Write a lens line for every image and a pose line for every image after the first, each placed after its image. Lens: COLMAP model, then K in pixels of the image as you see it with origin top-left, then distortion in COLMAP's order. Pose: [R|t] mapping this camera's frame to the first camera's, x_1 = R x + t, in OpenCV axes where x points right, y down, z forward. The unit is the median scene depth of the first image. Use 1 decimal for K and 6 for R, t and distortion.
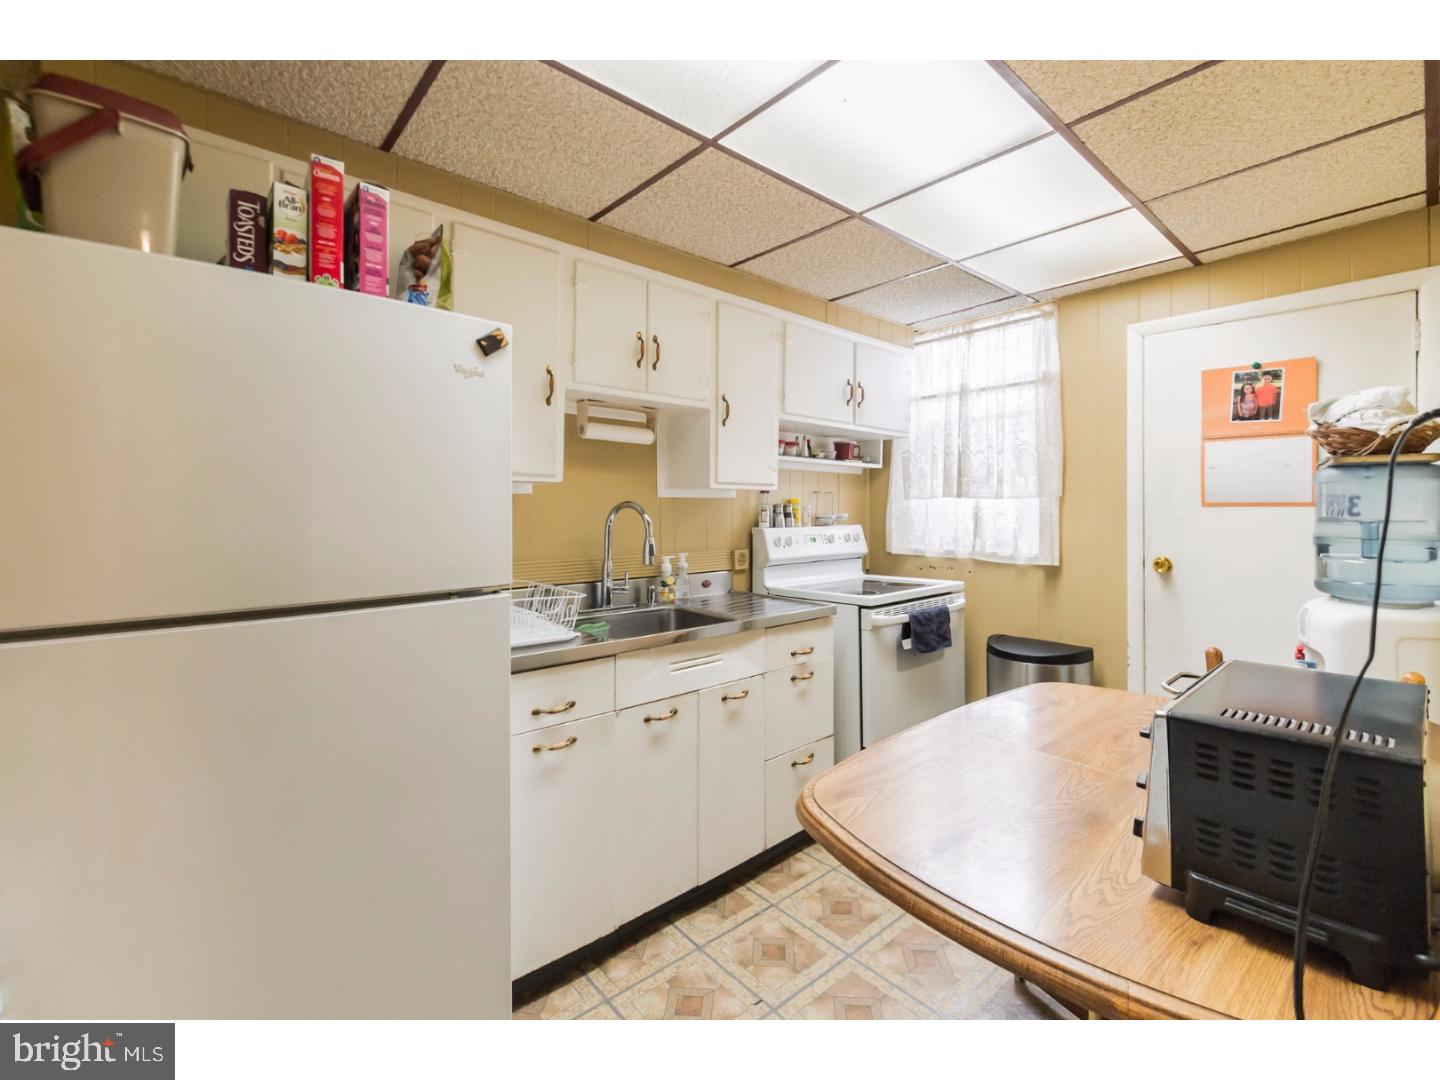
lens RADIAL K [[633.5, 0, 741.7], [0, 633.5, 501.4], [0, 0, 1]] dist [-0.000438, -0.000399]
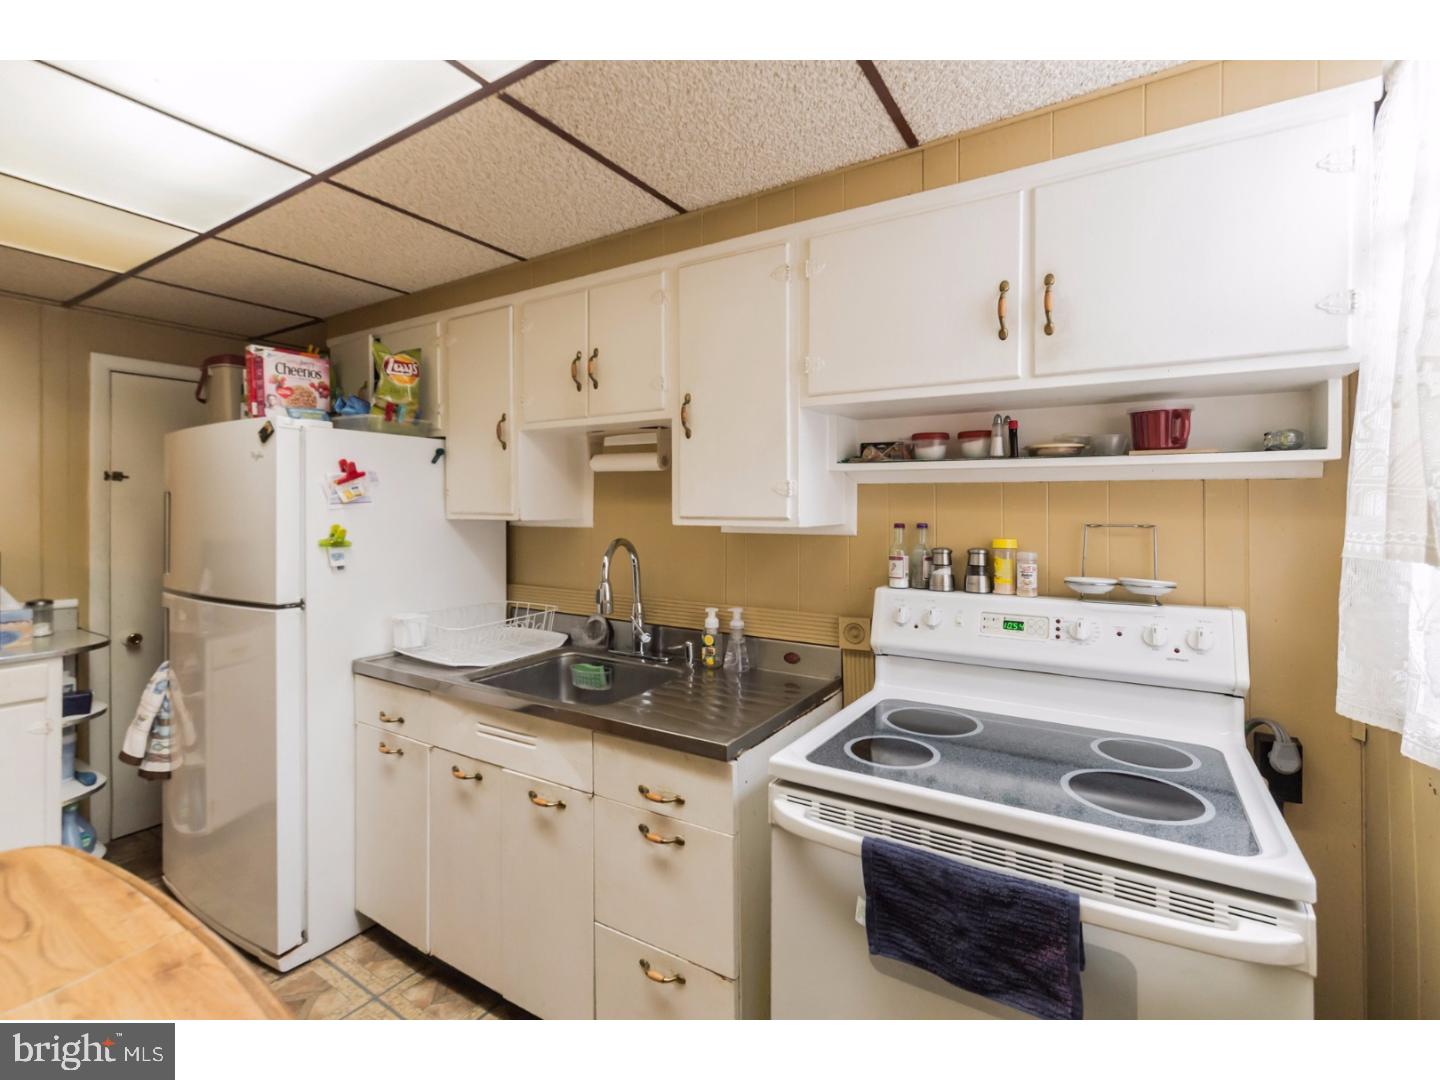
lens RADIAL K [[633.5, 0, 741.7], [0, 633.5, 501.4], [0, 0, 1]] dist [-0.000438, -0.000399]
pose [[0.287292, -0.003620, -0.957836, 0.661695], [0.005227, 0.999984, -0.002212, -0.044687], [0.957829, -0.004371, 0.287306, 0.834635]]
